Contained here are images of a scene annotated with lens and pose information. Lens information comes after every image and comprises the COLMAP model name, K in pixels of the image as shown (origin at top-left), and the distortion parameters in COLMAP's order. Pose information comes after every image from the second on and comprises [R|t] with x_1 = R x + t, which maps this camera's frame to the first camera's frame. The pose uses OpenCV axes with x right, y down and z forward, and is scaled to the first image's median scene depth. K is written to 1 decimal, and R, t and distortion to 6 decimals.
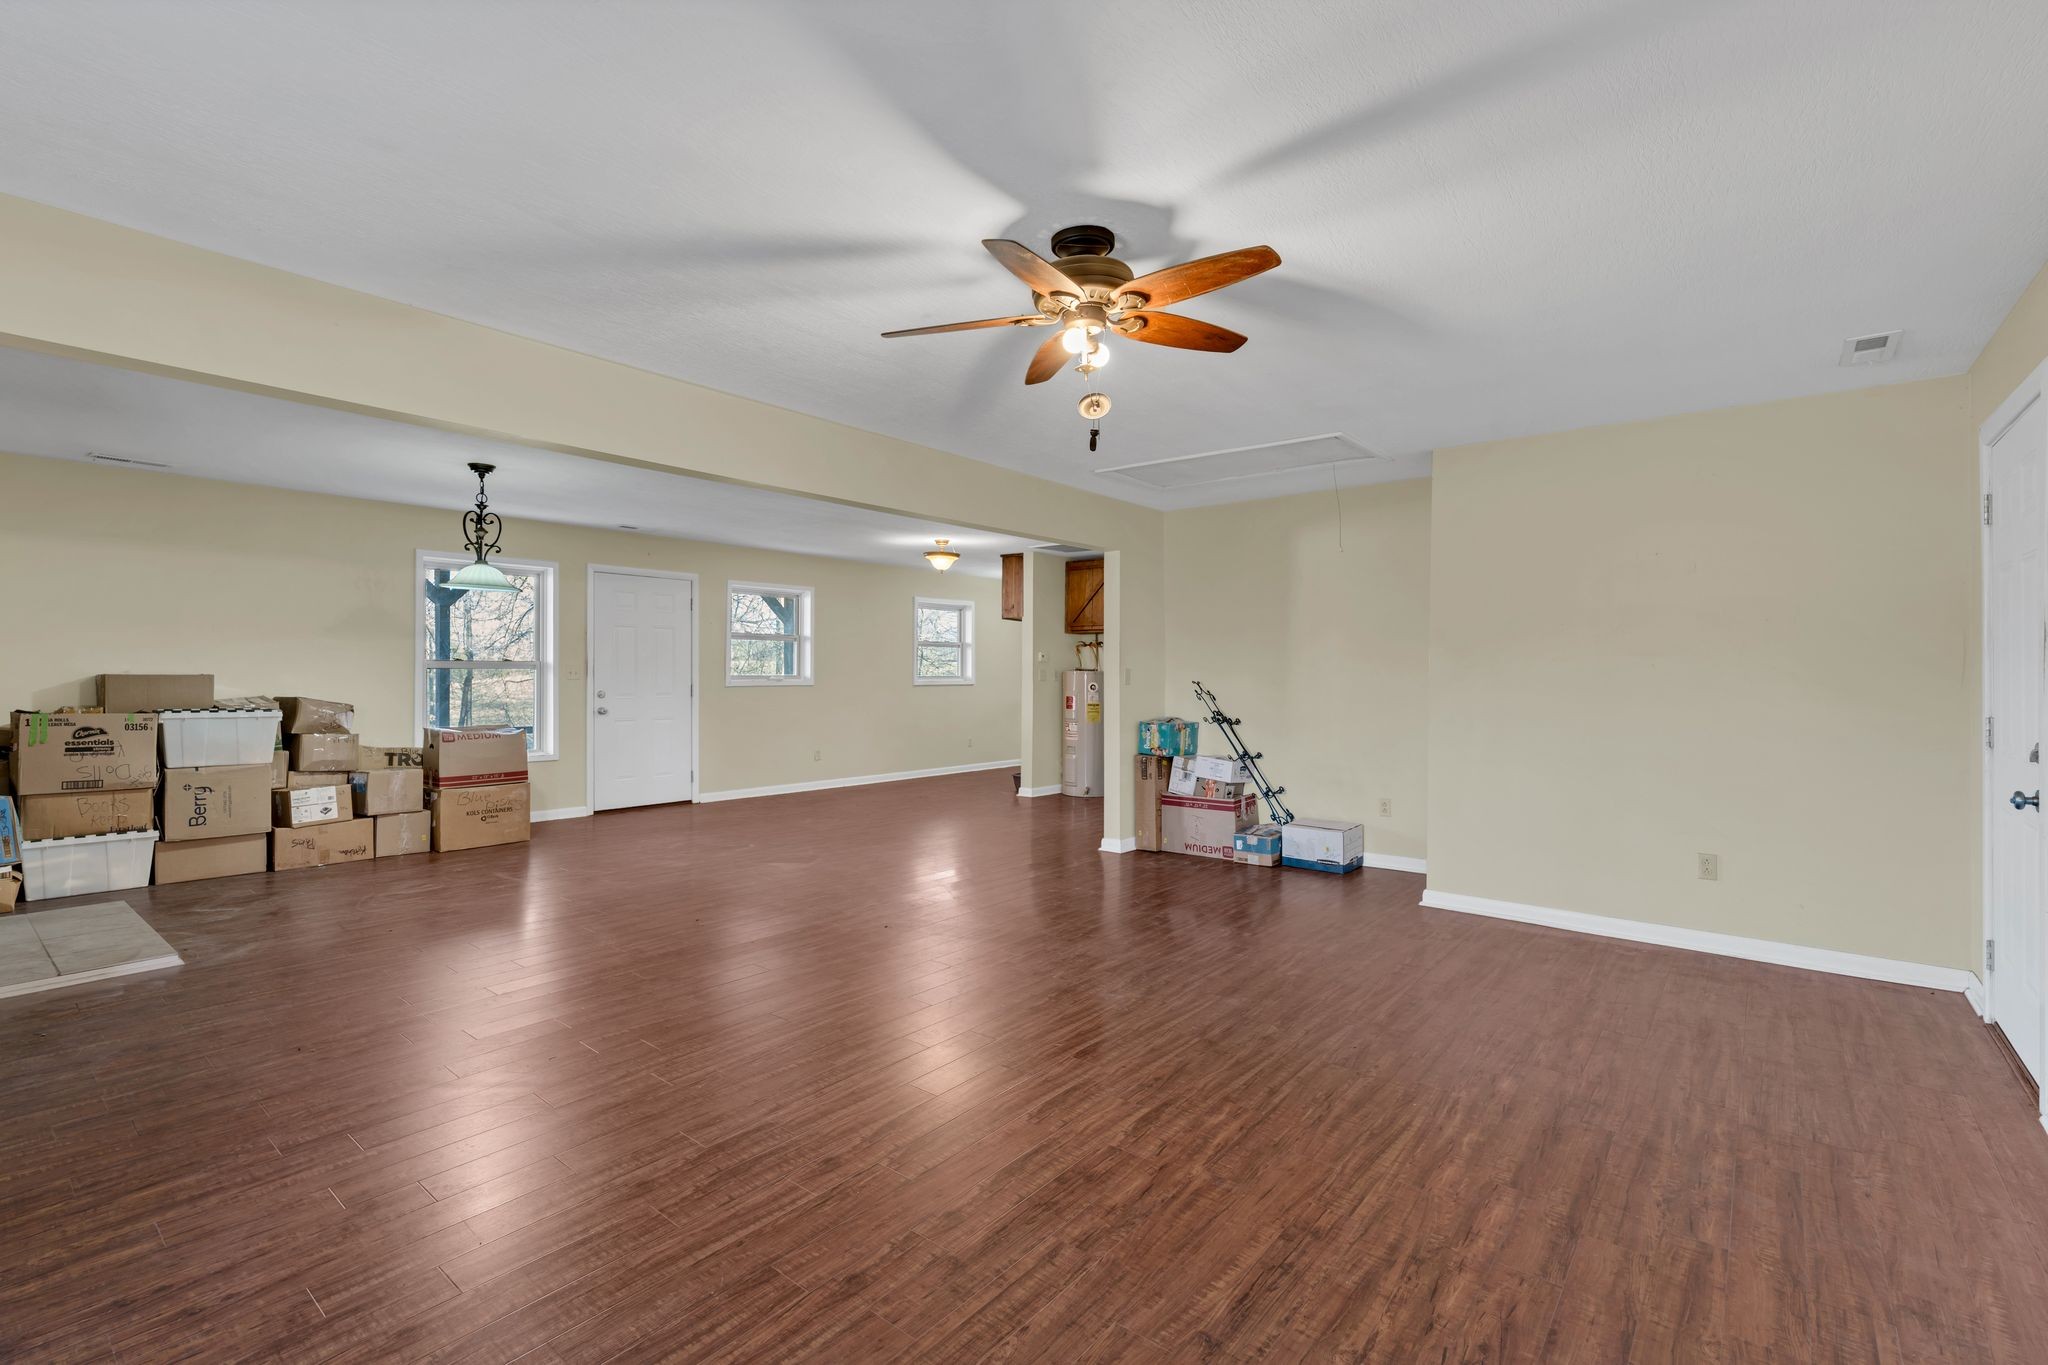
lens RADIAL K [[932.6, 0, 1019.4], [0, 932.6, 651.6], [0, 0, 1]] dist [-0.015552, -0.000007]
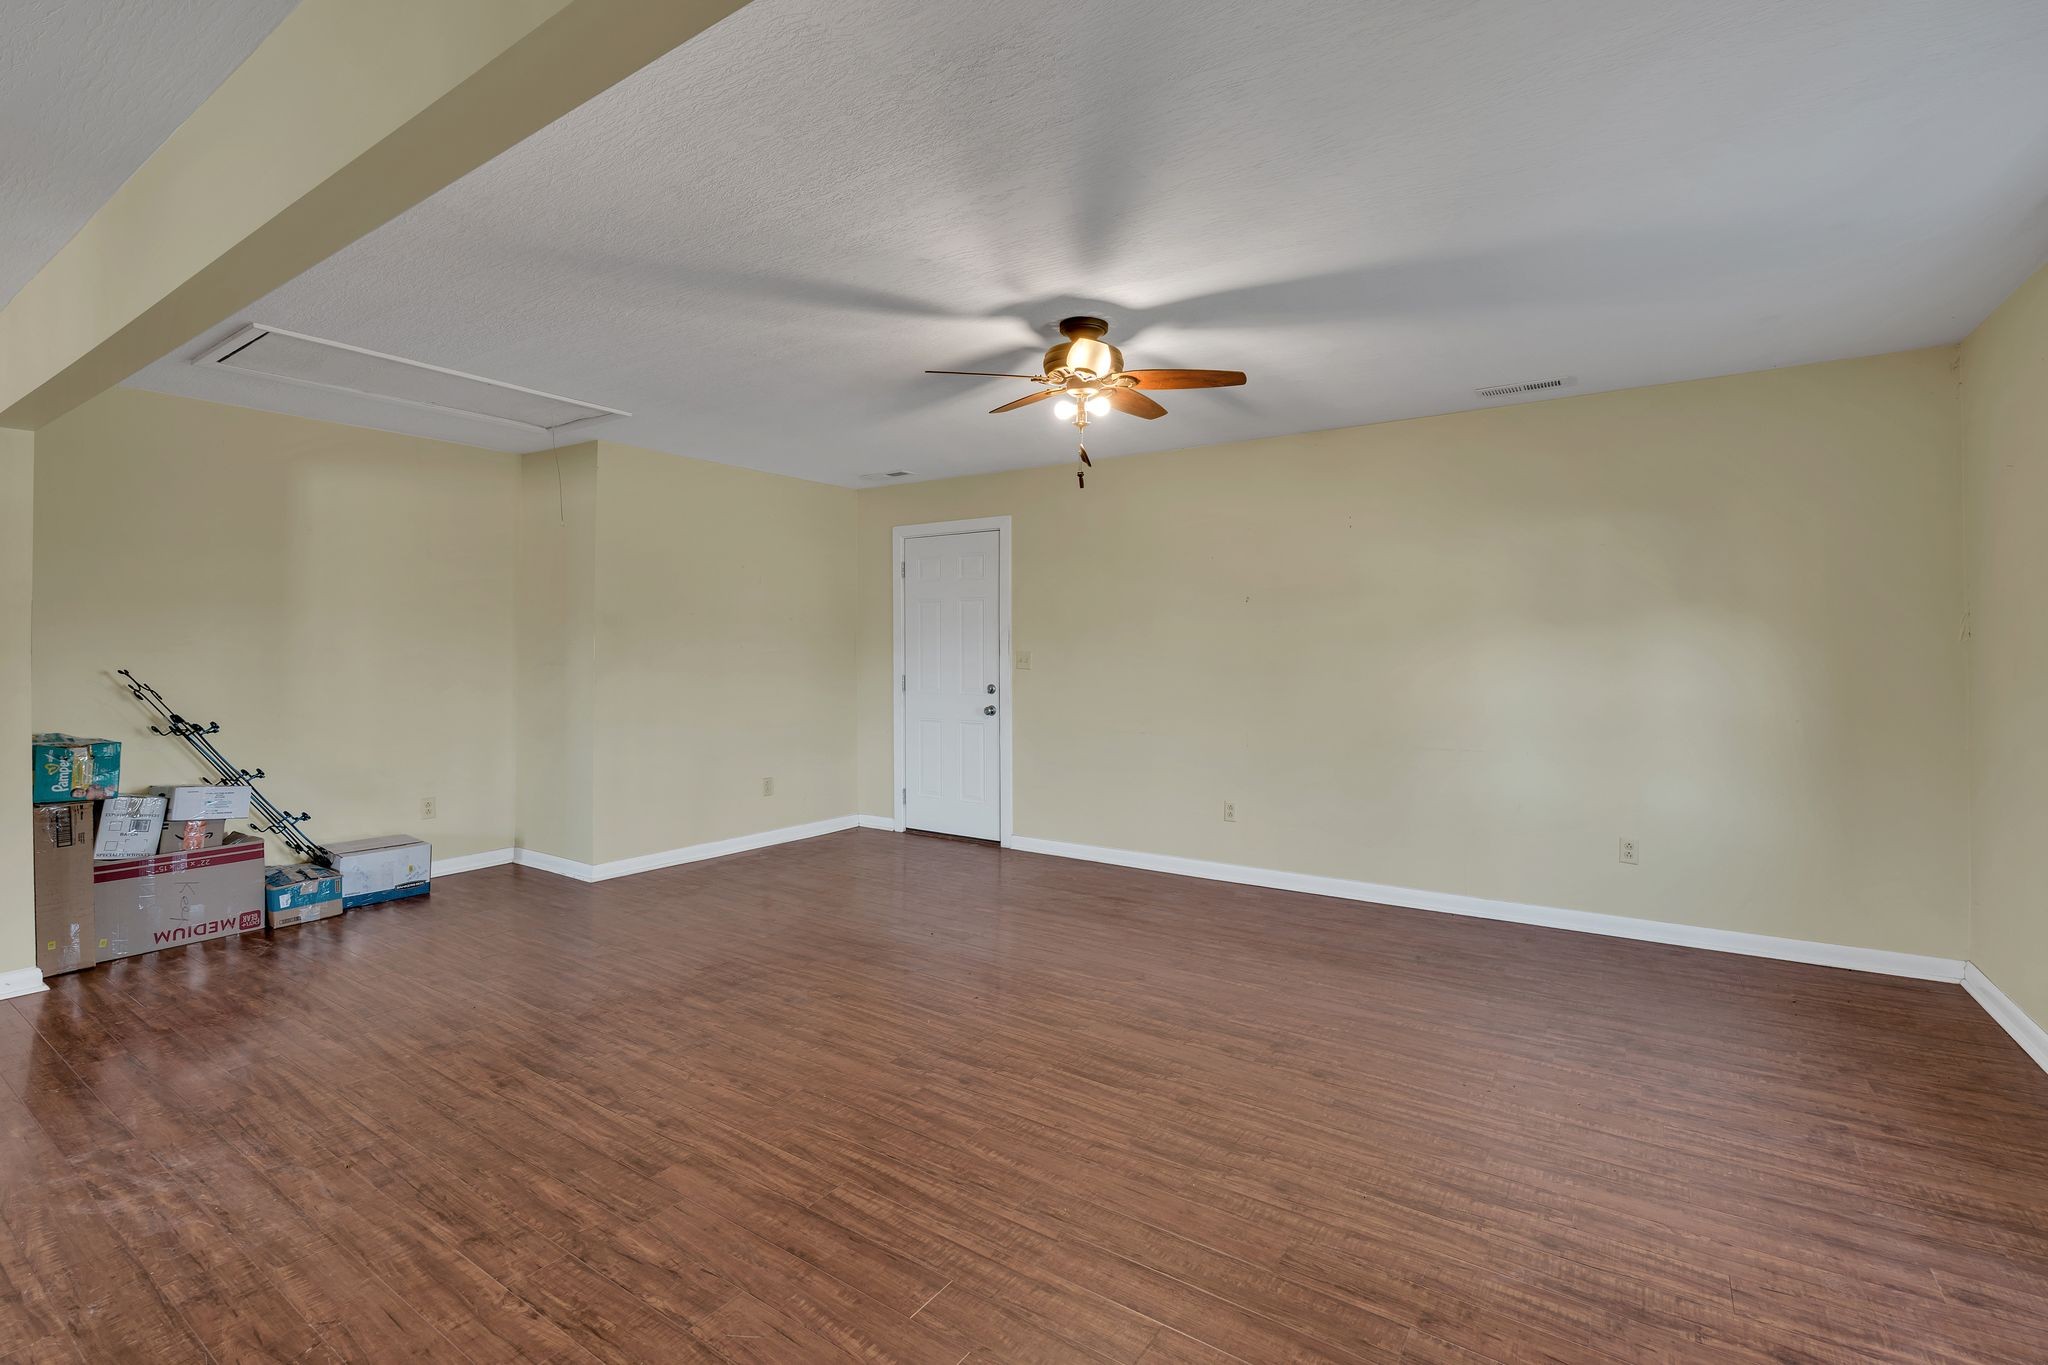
lens RADIAL K [[932.6, 0, 1019.4], [0, 932.6, 651.6], [0, 0, 1]] dist [-0.015552, -0.000007]
pose [[-0.099846, -0.006898, 0.994979, -1.179782], [-0.021699, 0.999753, 0.004754, 0.010521], [-0.994766, -0.021115, -0.099971, 1.212786]]
